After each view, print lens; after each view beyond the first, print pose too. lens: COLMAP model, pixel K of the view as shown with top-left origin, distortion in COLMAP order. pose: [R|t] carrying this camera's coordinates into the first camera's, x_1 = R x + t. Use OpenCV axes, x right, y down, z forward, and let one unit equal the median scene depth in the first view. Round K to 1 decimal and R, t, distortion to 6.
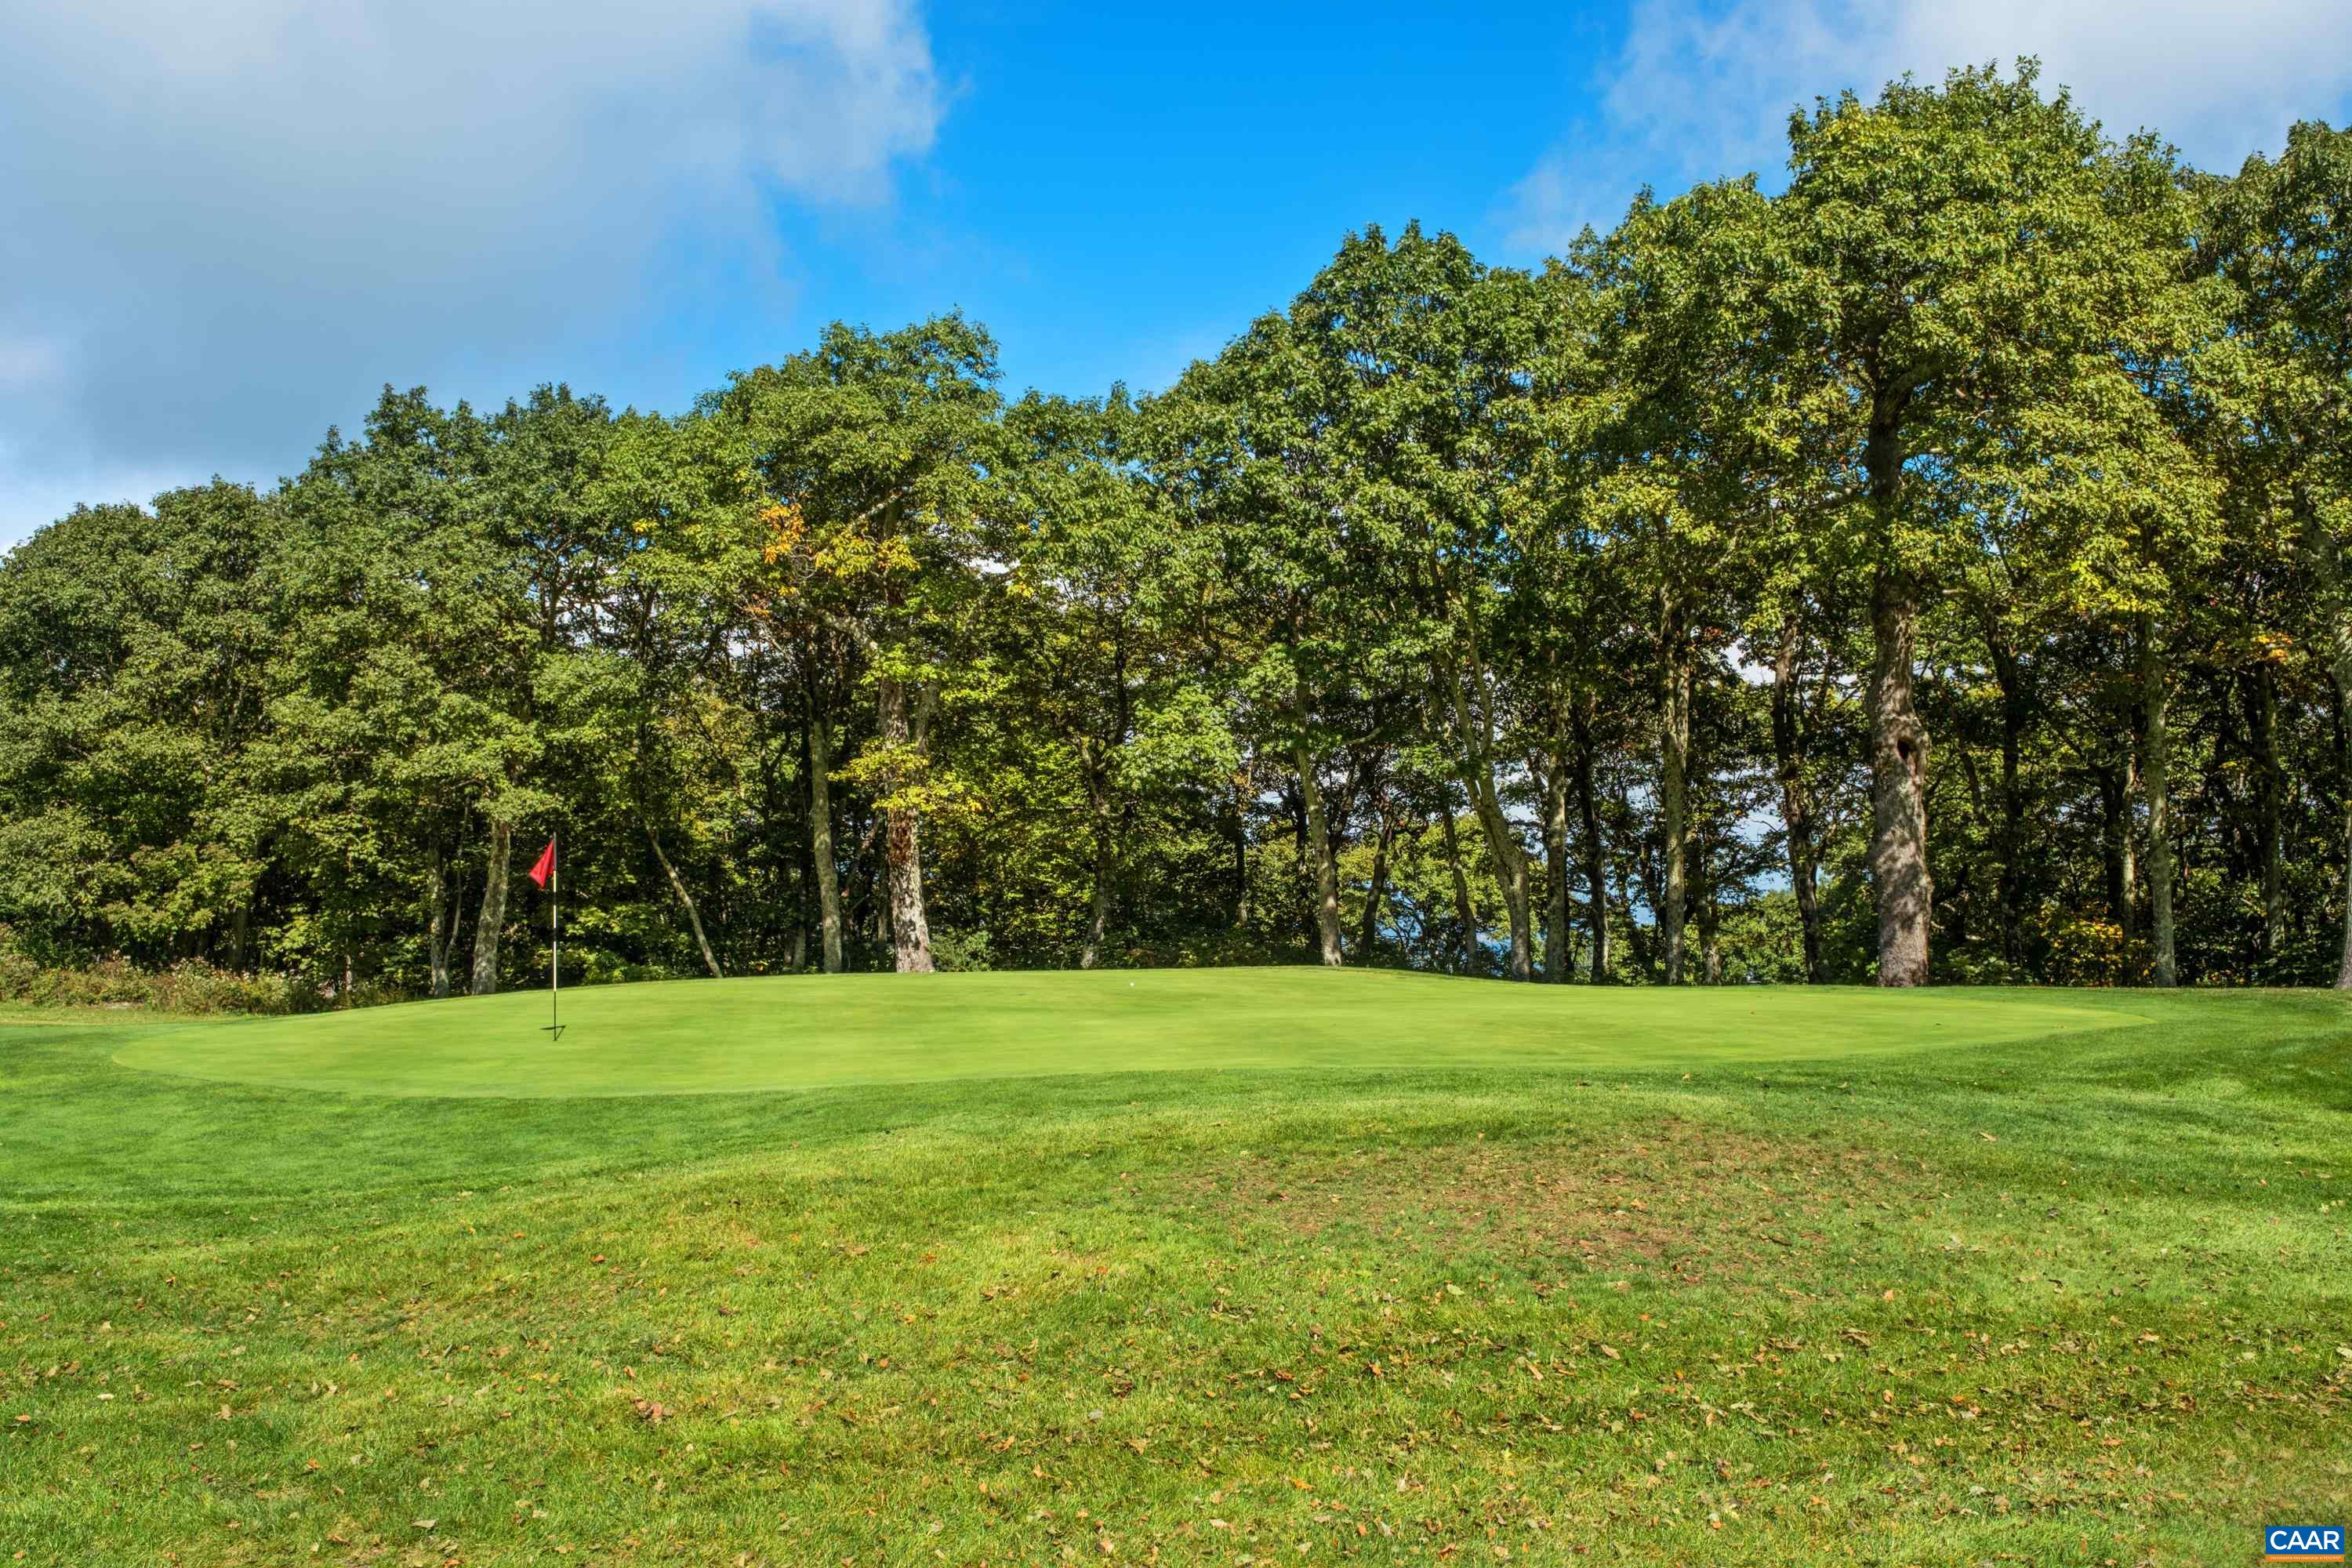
lens RADIAL K [[2123.0, 0, 1175.8], [0, 2123.0, 785.3], [0, 0, 1]] dist [-0.001302, -0.002145]
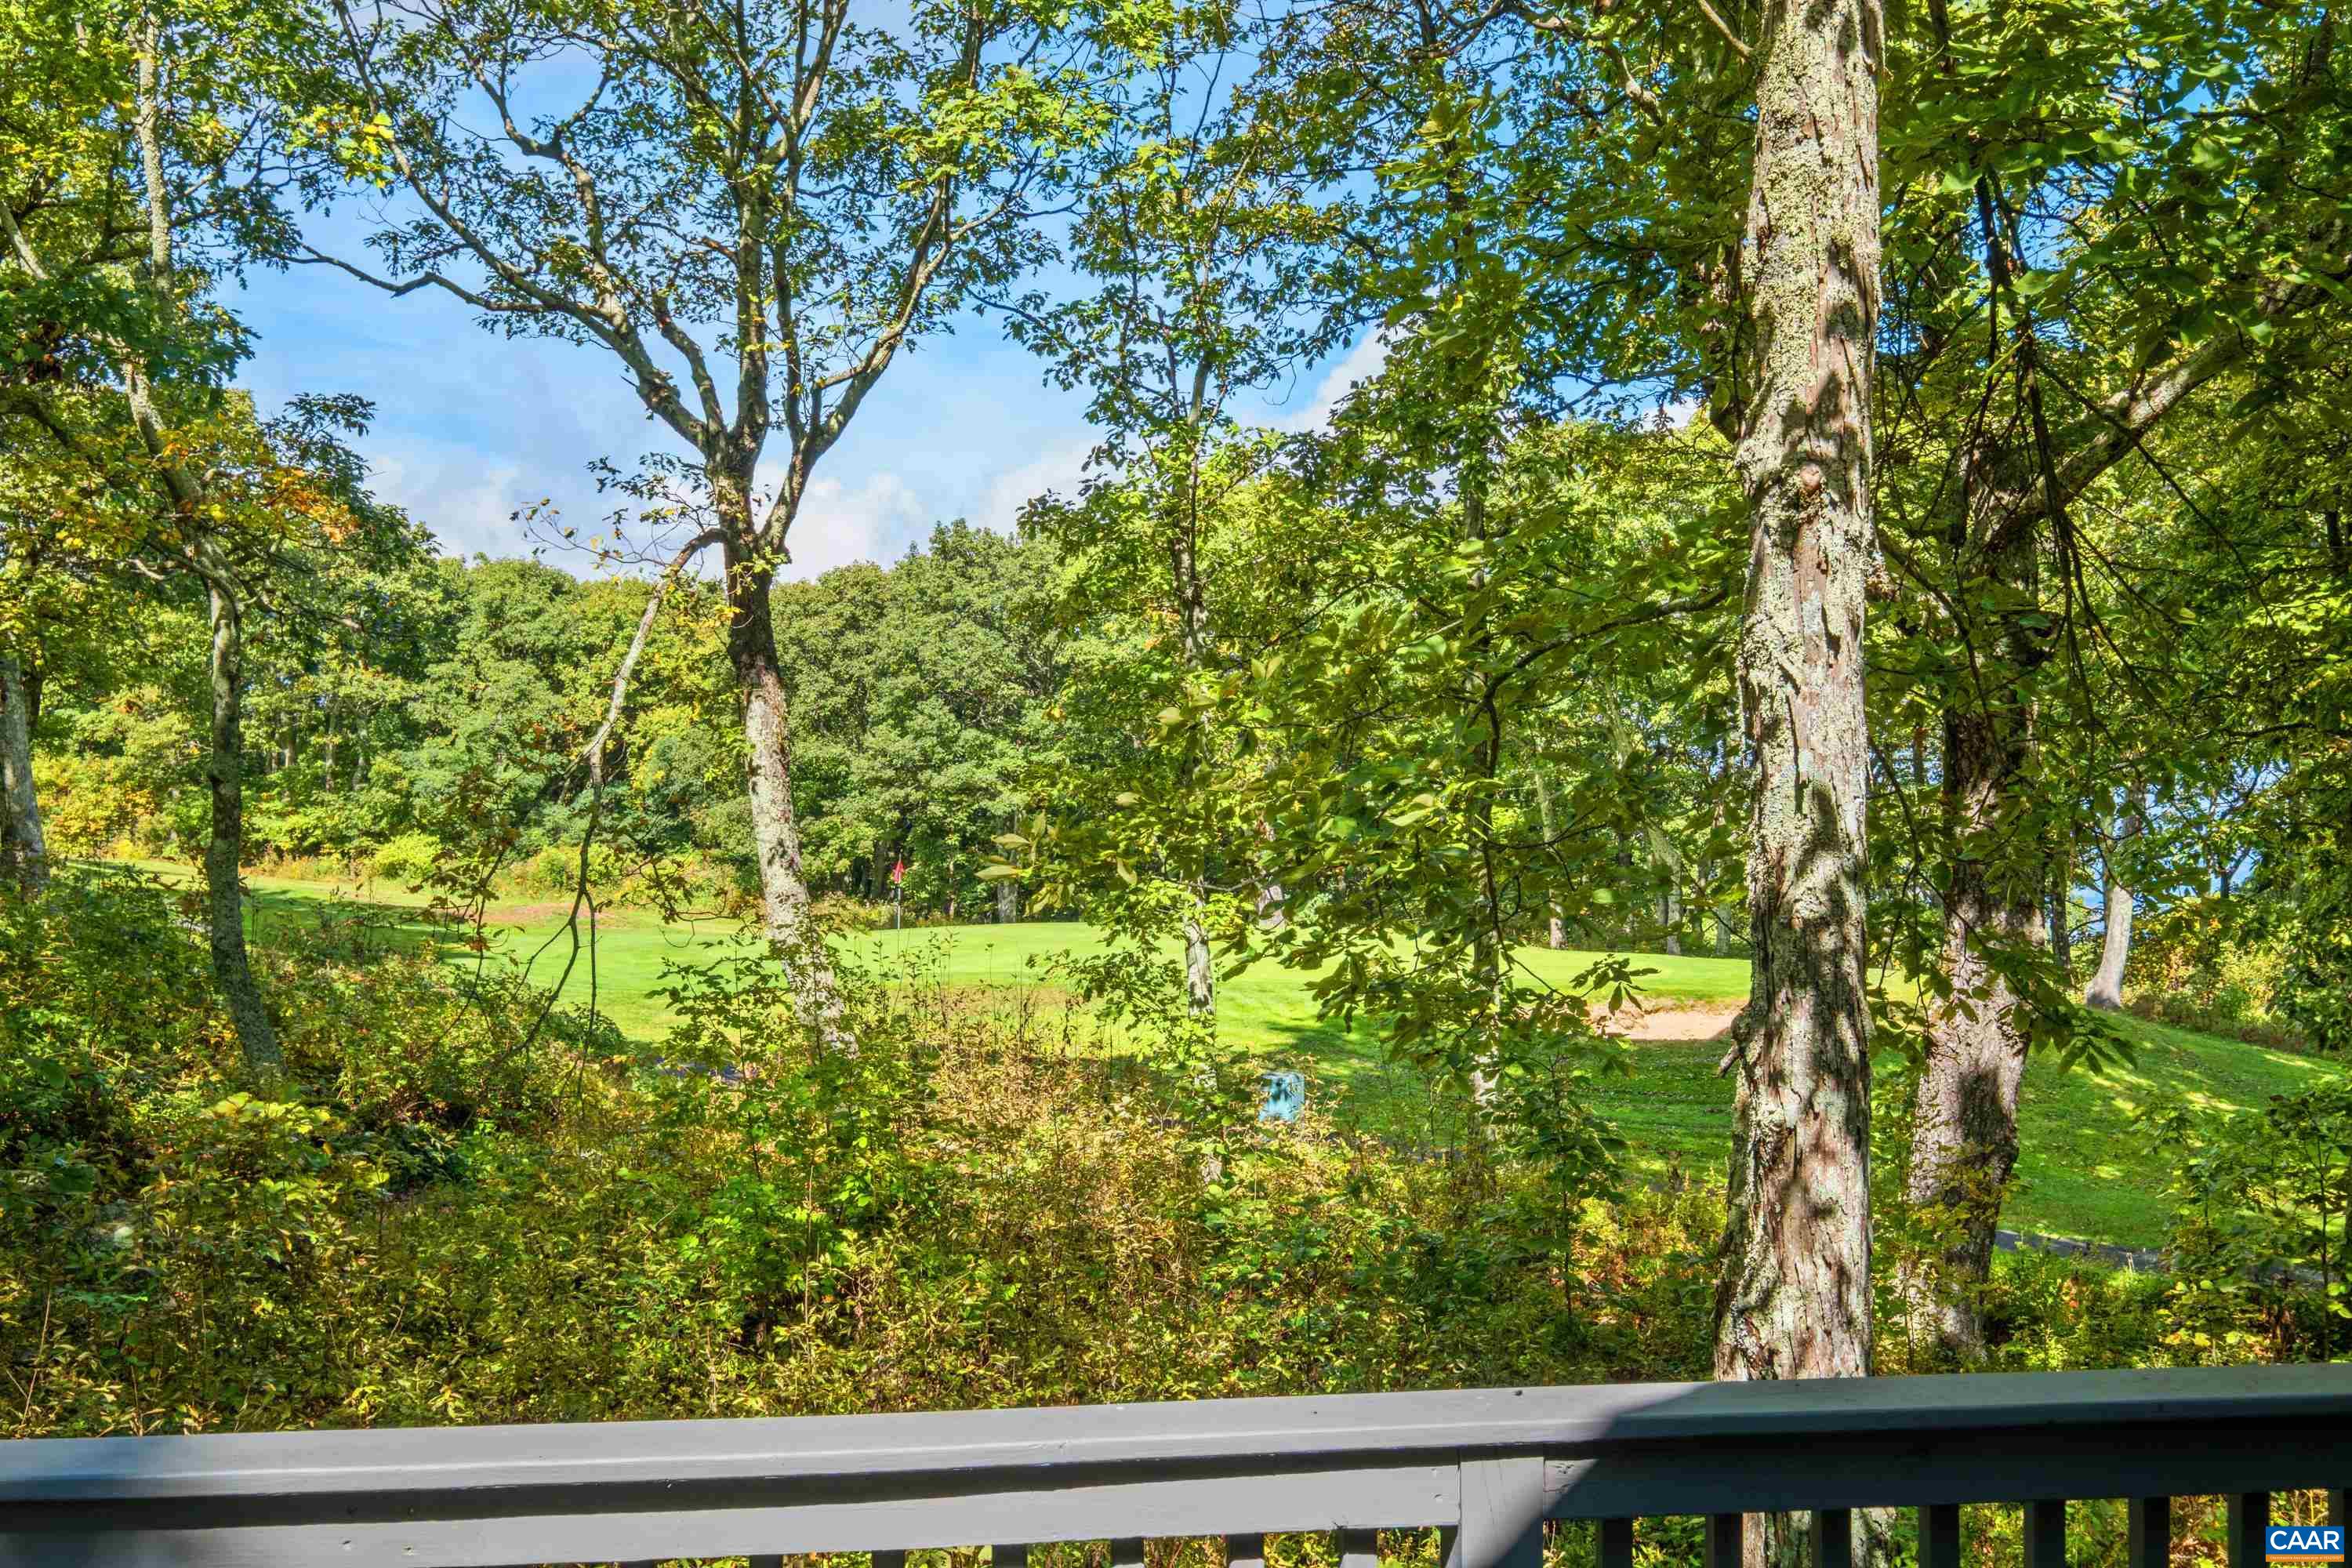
lens RADIAL K [[2357.9, 0, 1187.5], [0, 2357.9, 753.7], [0, 0, 1]] dist [0.010161, 0.000000]
pose [[0.938788, 0.013119, -0.344244, 0.374764], [-0.002175, 0.999480, 0.032160, -0.077102], [0.344487, -0.029443, 0.938329, -0.519831]]
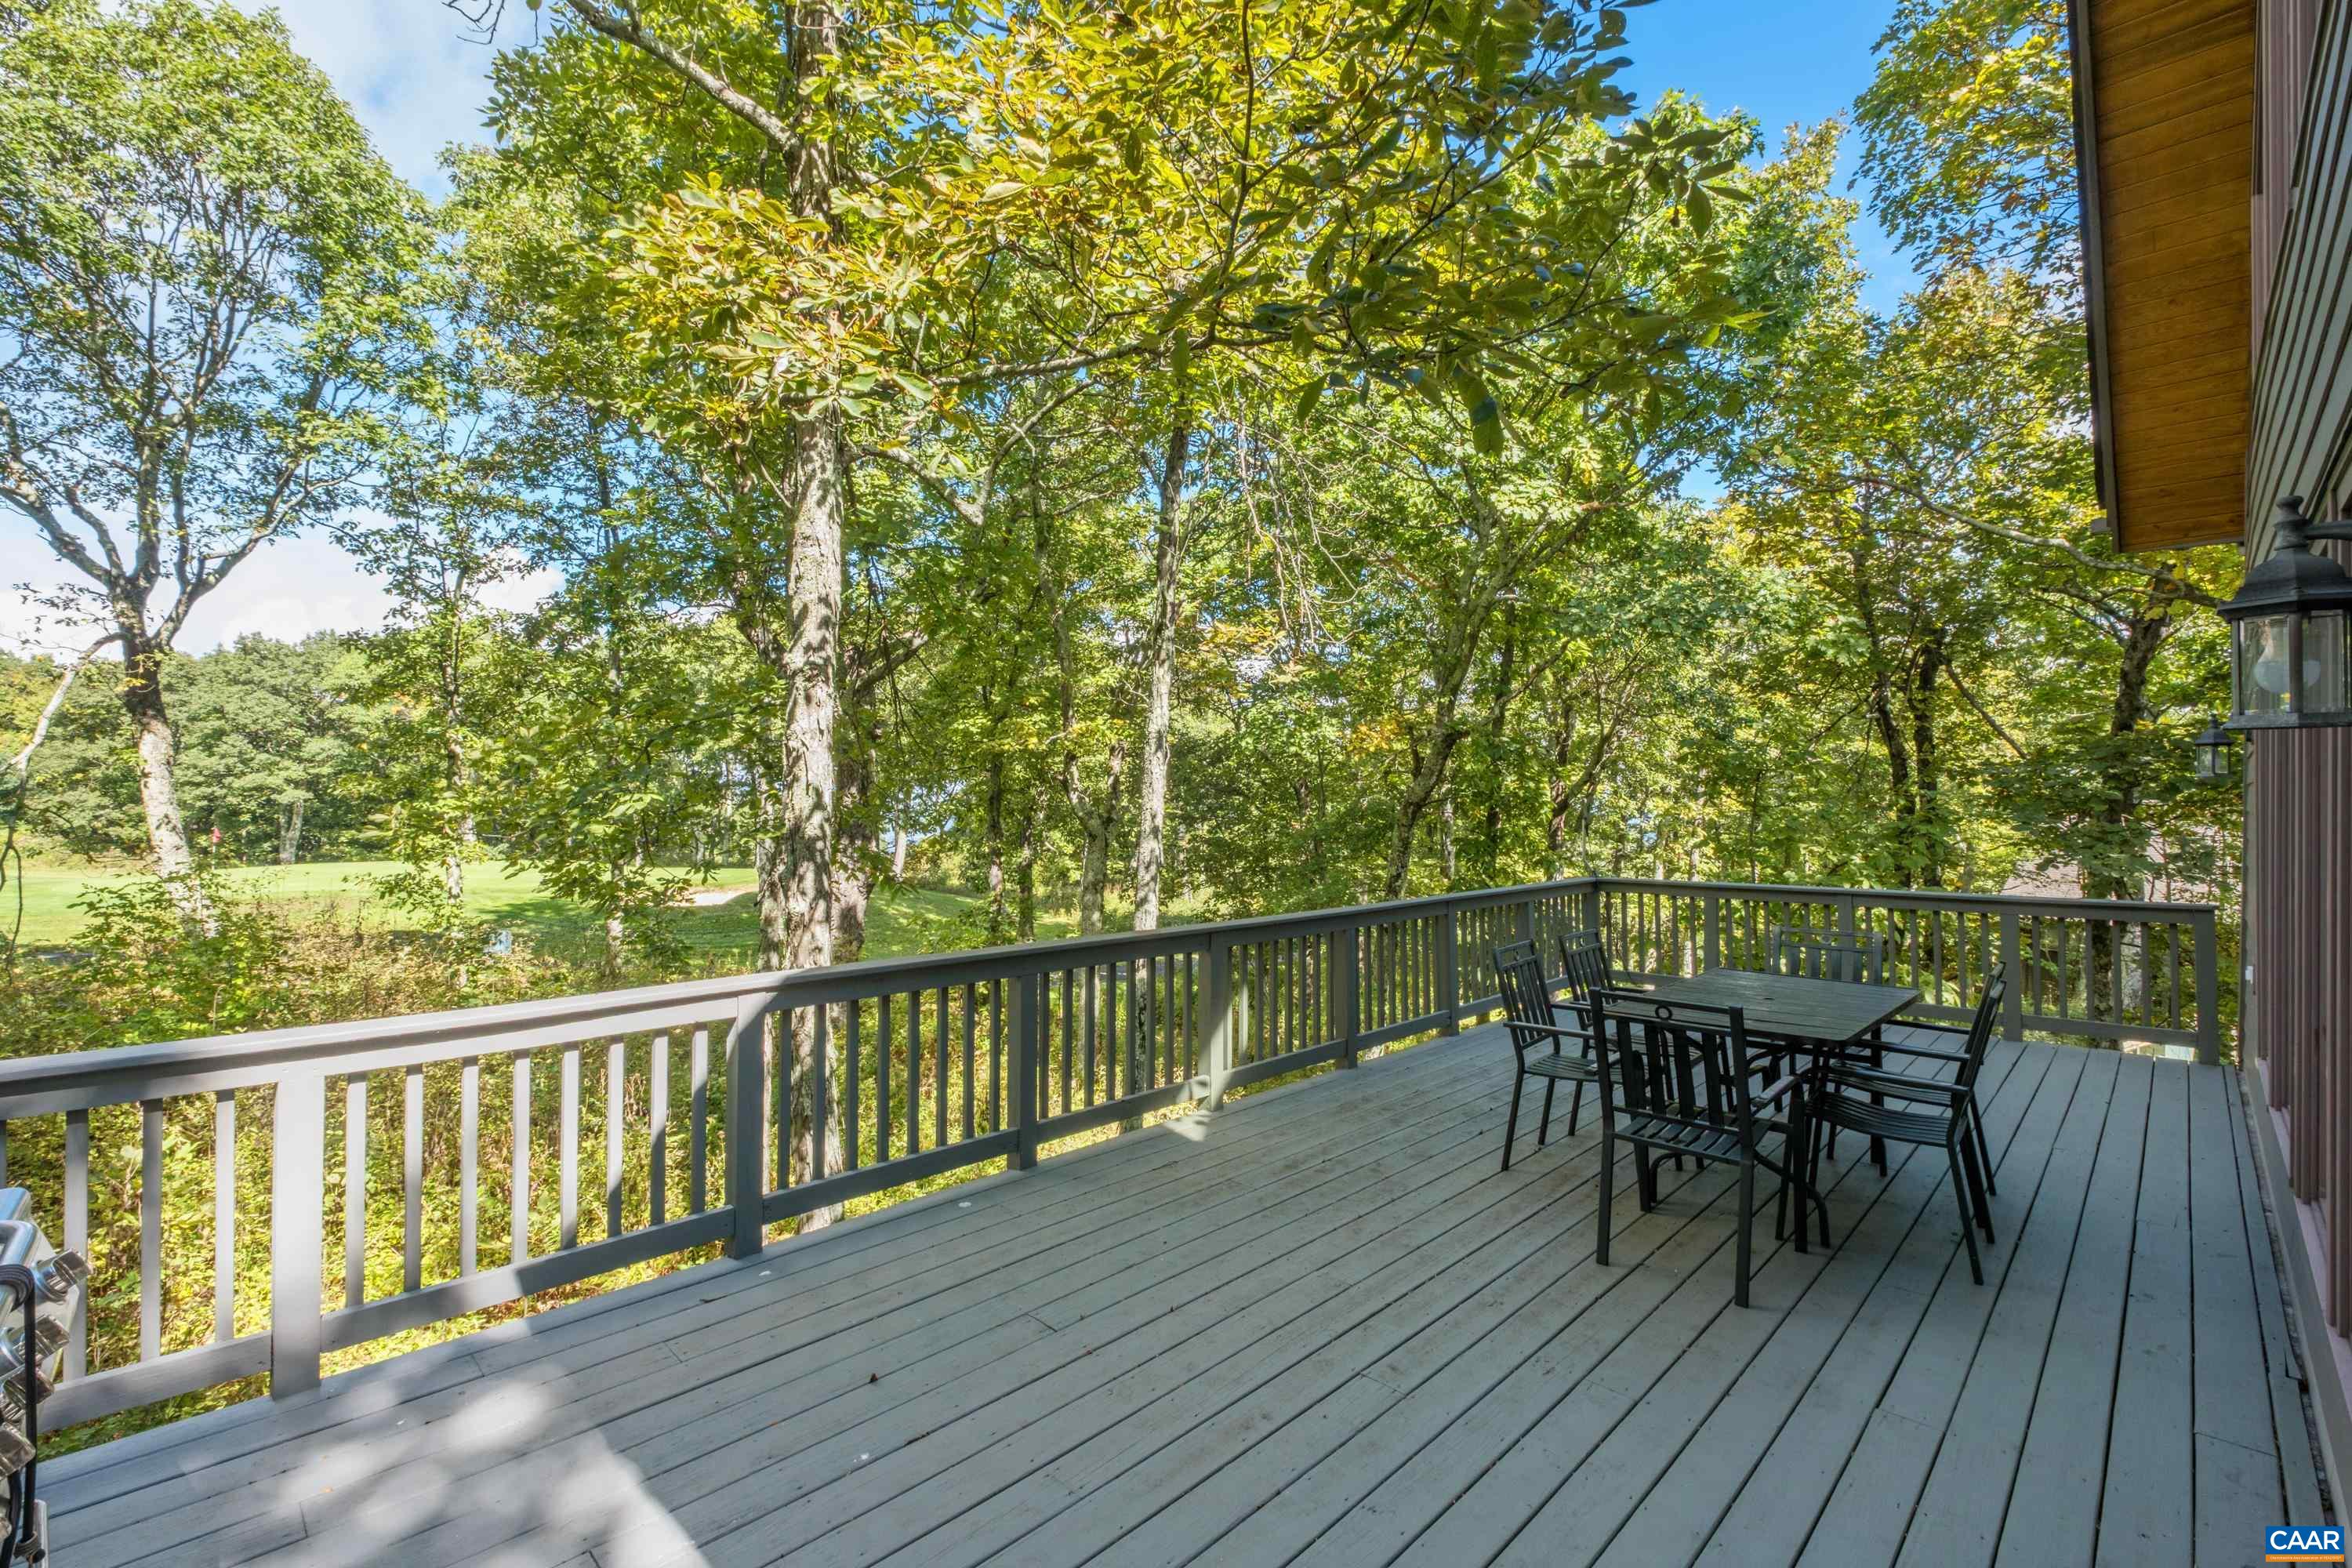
lens RADIAL K [[1032.3, 0, 1167.6], [0, 1032.3, 784.0], [0, 0, 1]] dist [0.005361, 0.000354]
pose [[0.961212, 0.027465, 0.274438, 0.373113], [-0.036151, 0.998991, 0.026644, -0.077251], [-0.273429, -0.035532, 0.961236, -0.531561]]
